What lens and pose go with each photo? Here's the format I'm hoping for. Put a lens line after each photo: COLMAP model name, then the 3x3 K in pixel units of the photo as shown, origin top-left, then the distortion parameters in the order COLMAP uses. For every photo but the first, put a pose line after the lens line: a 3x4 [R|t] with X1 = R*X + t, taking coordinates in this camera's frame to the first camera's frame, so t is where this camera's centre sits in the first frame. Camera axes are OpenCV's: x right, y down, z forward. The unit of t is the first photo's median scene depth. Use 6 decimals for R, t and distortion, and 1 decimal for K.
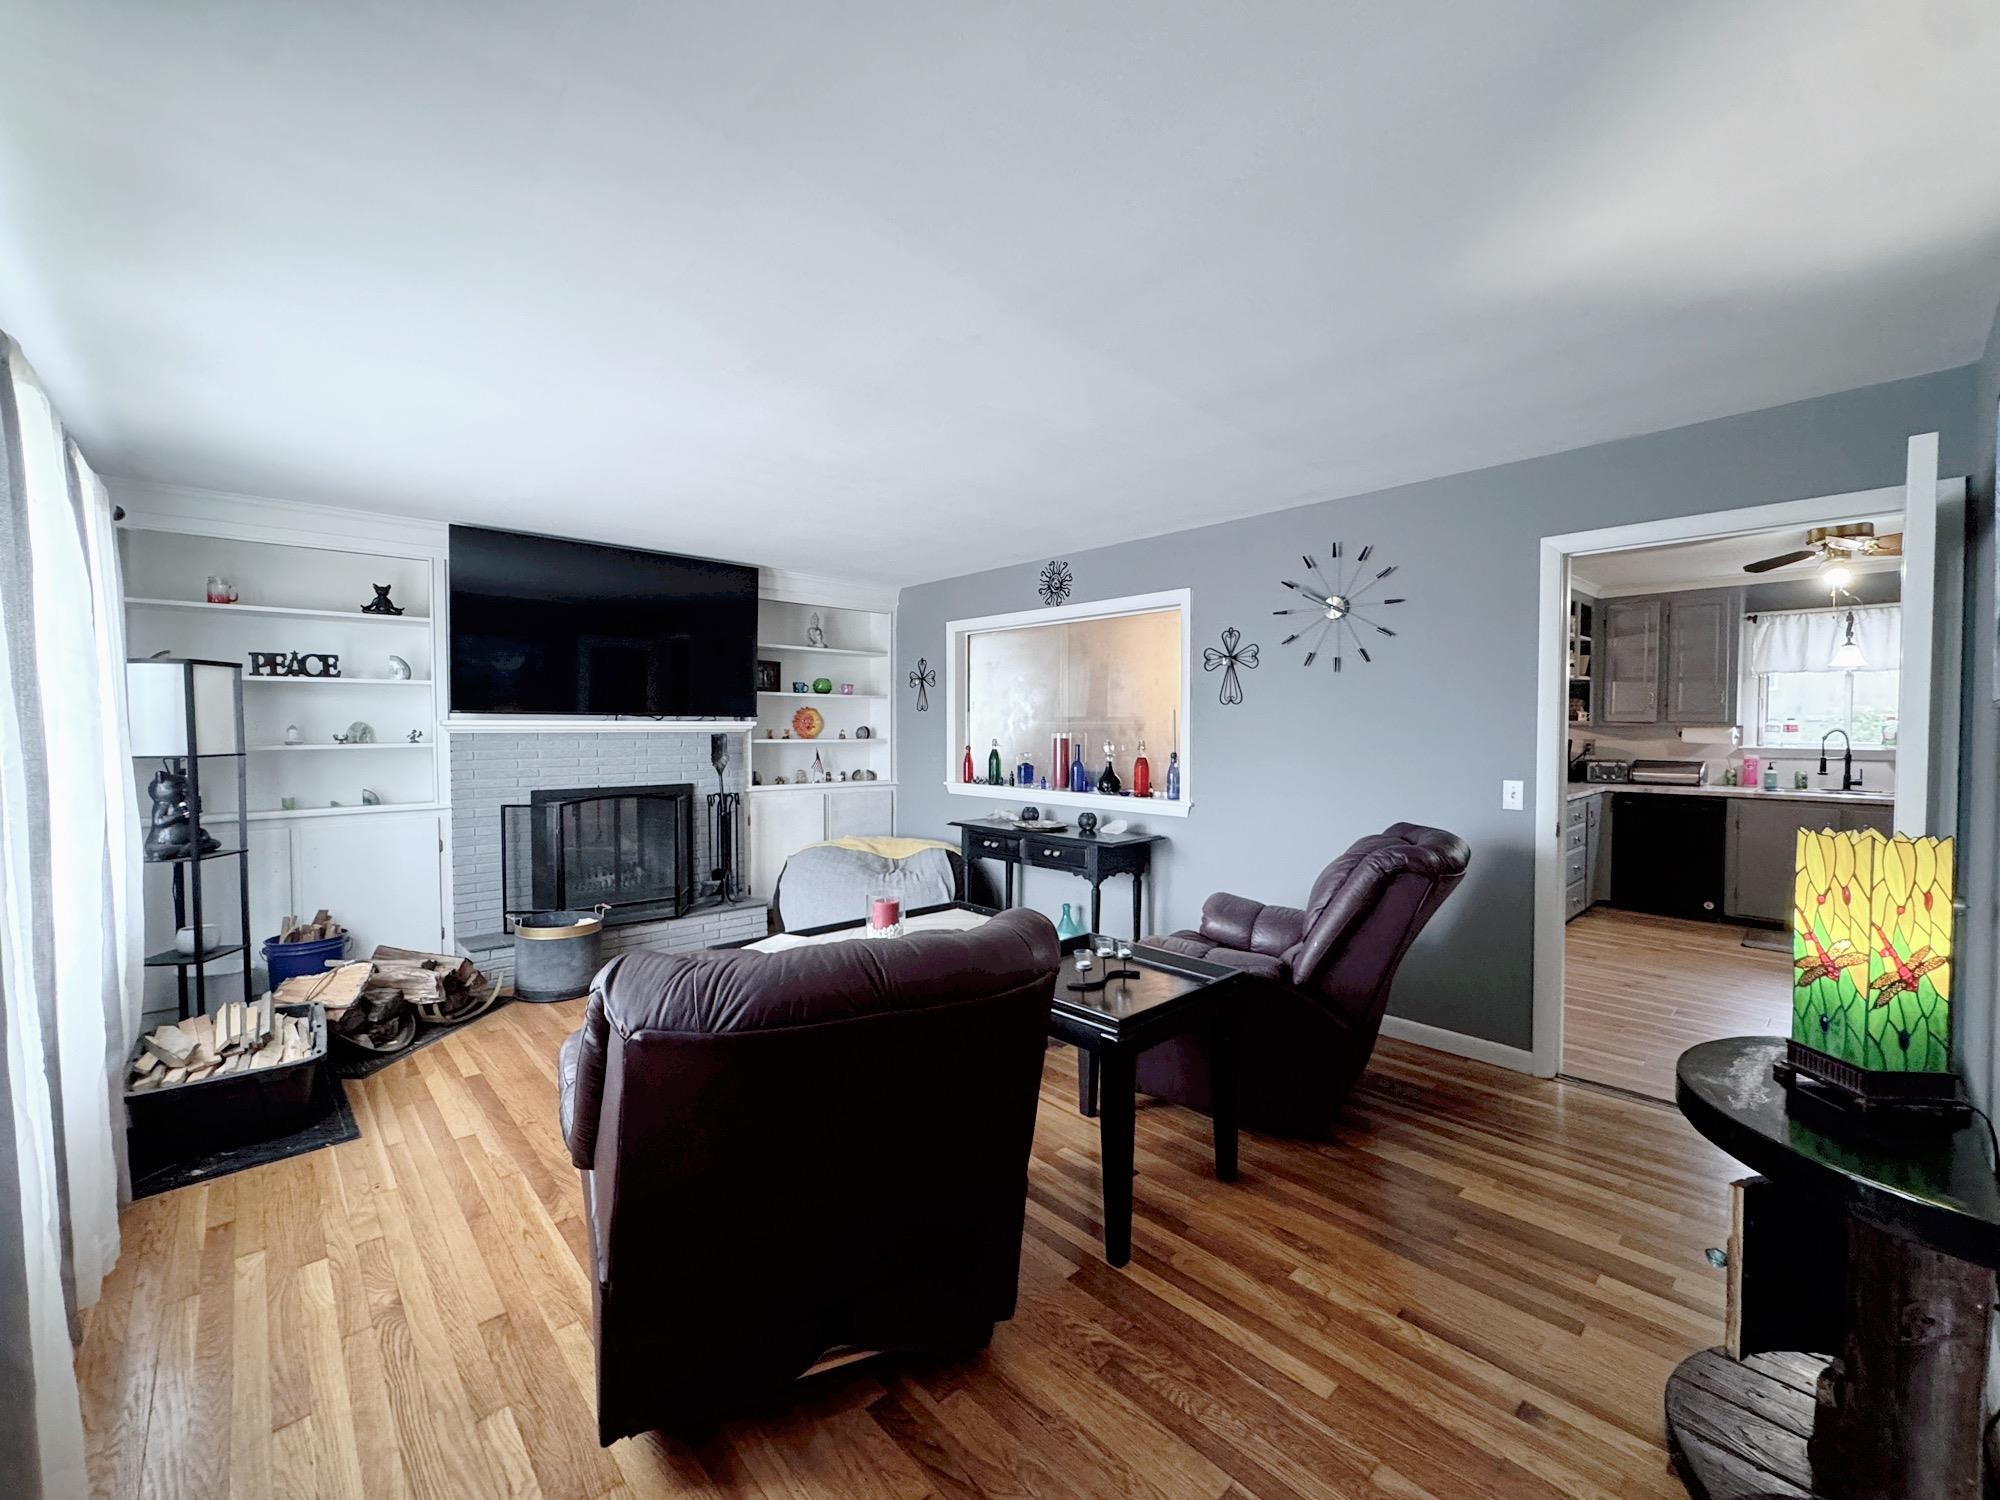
lens RADIAL K [[818.9, 0, 1000.2], [0, 818.9, 746.5], [0, 0, 1]] dist [-0.000943, -0.000195]
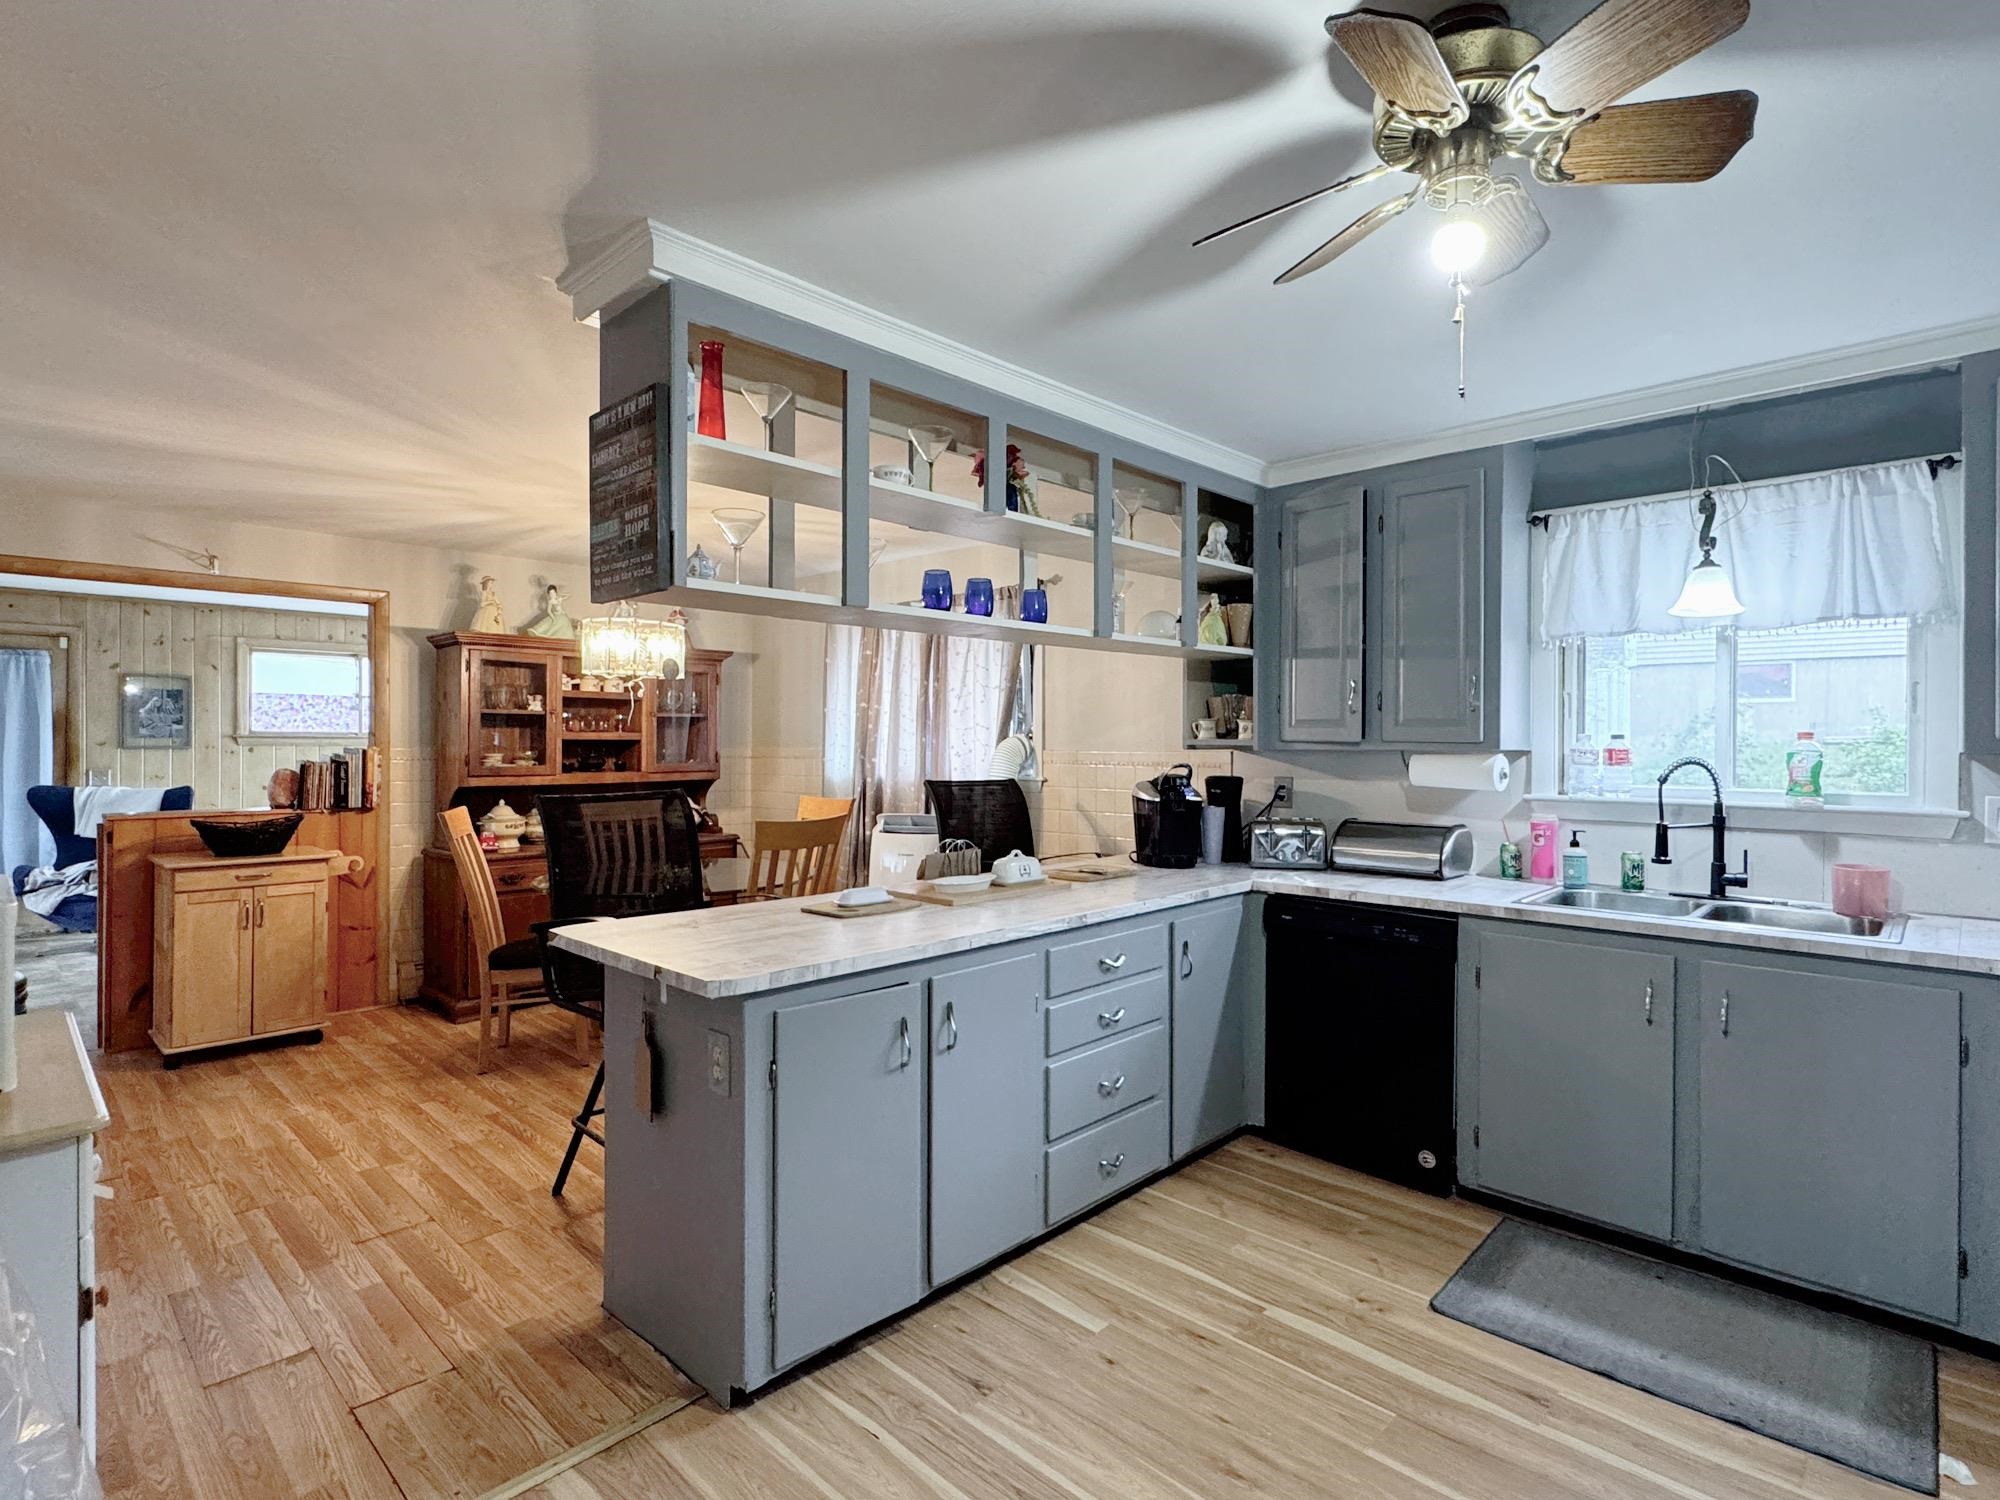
lens RADIAL K [[1005.3, 0, 993.5], [0, 1005.3, 748.4], [0, 0, 1]] dist [-0.000189, 0.000020]
pose [[0.998472, 0.003327, 0.055165, 0.577642], [-0.001996, 0.999706, -0.024149, -0.012411], [-0.055229, 0.024002, 0.998185, 0.448675]]
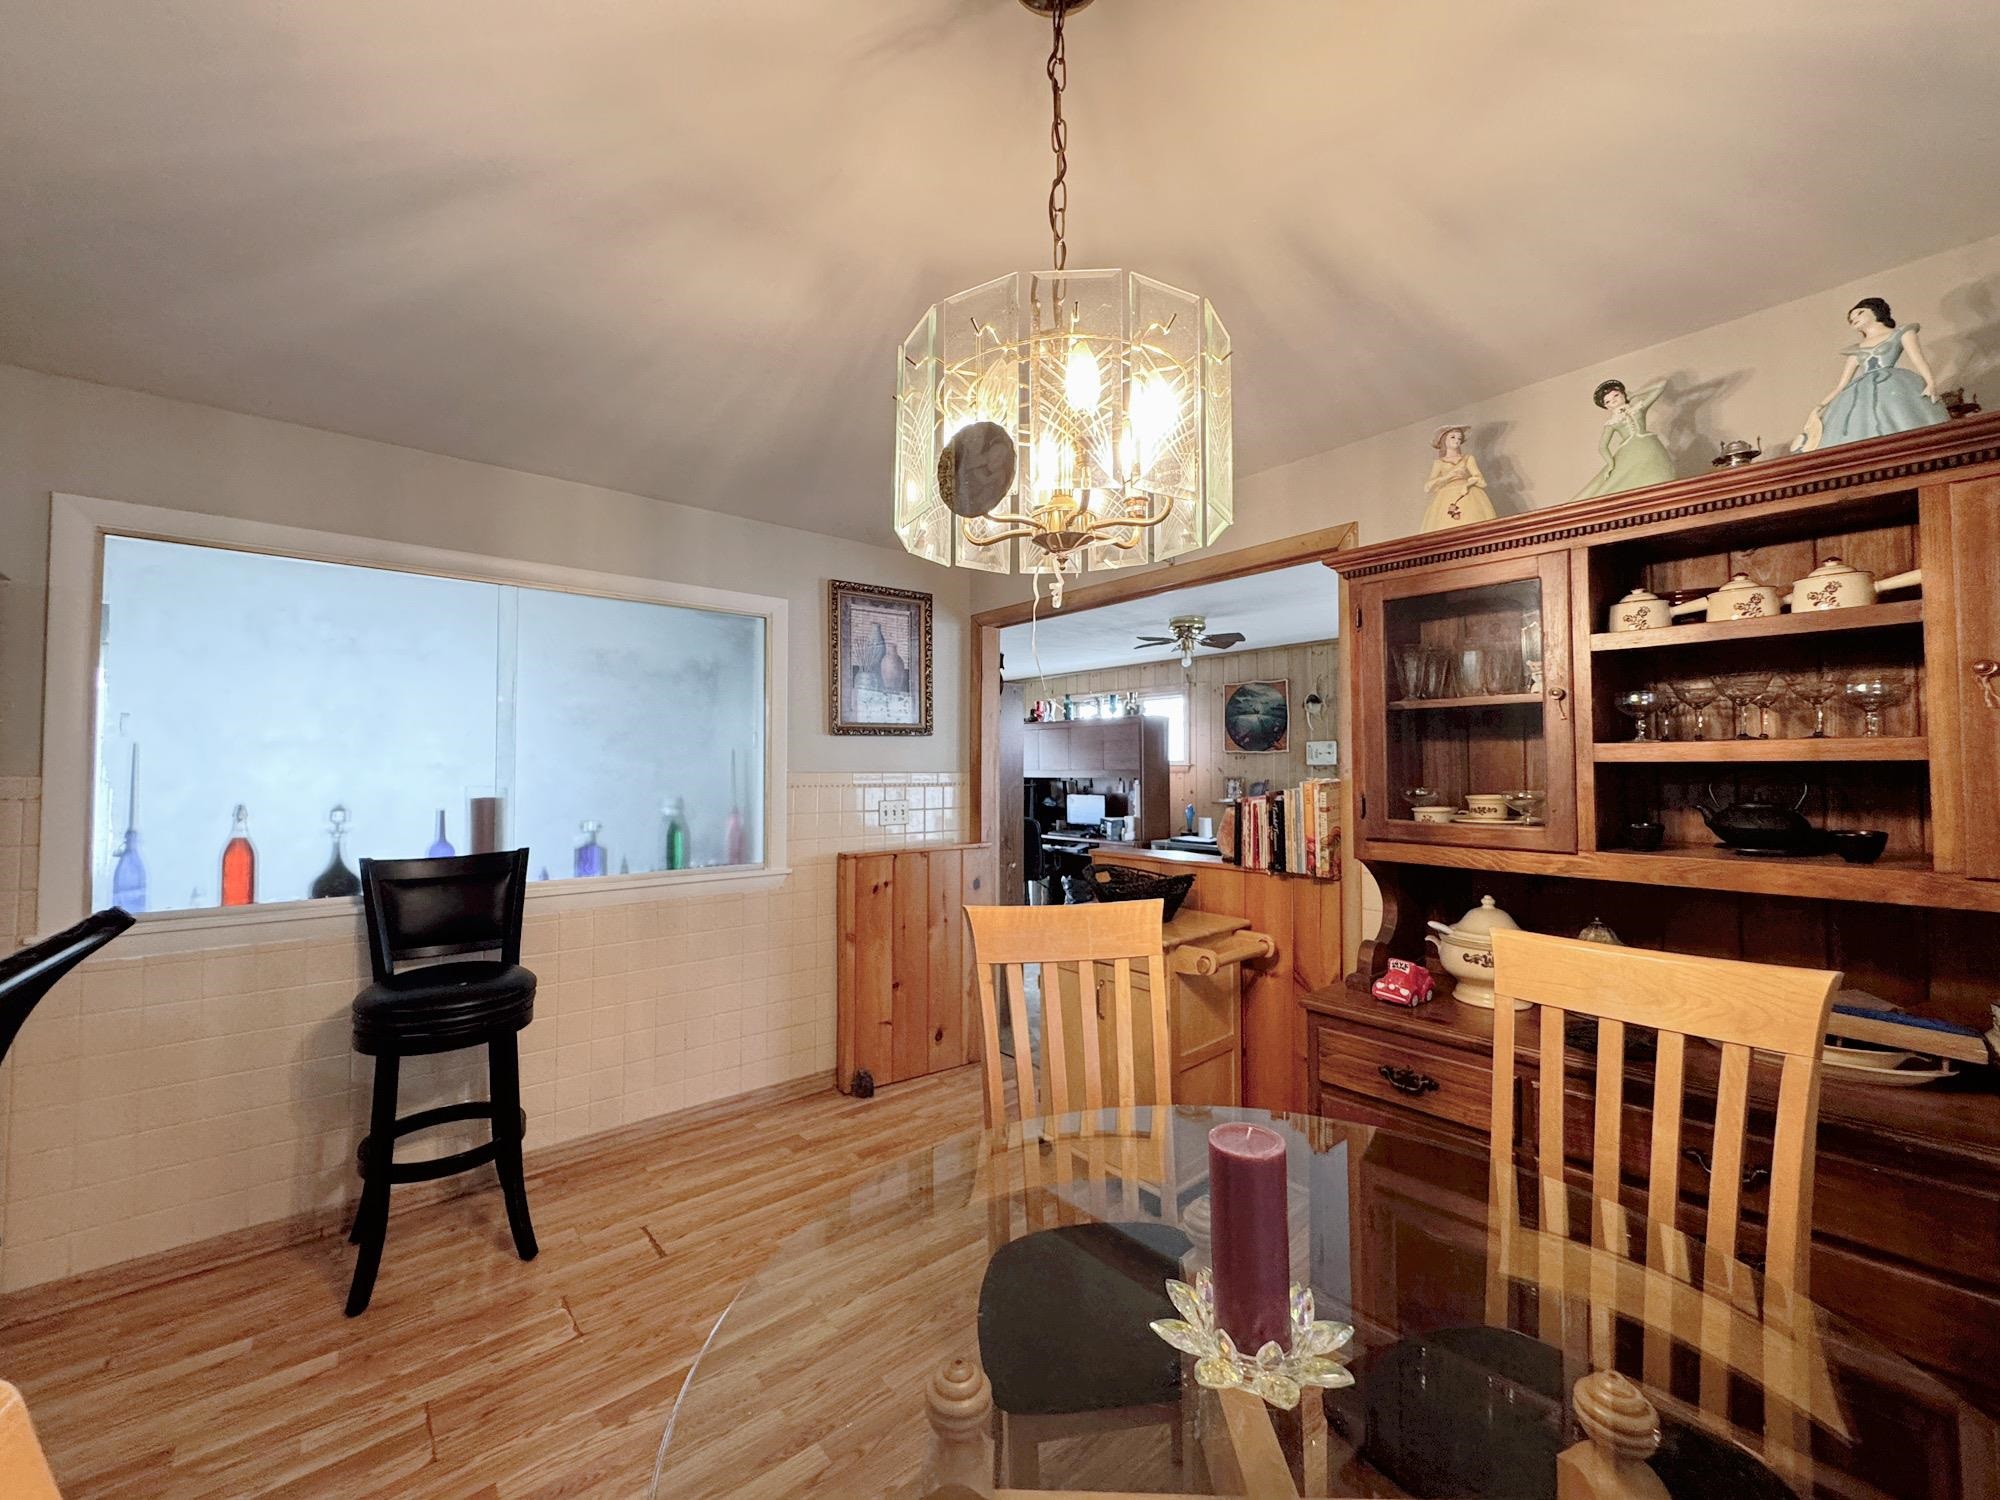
lens RADIAL K [[798.9, 0, 1000.0], [0, 798.9, 750.0], [0, 0, 1]] dist [-0.000681, 0.000182]
pose [[-0.043096, -0.024859, -0.998762, 0.523744], [-0.028233, 0.999321, -0.023654, -0.033968], [0.998672, 0.027178, -0.043769, 1.197810]]
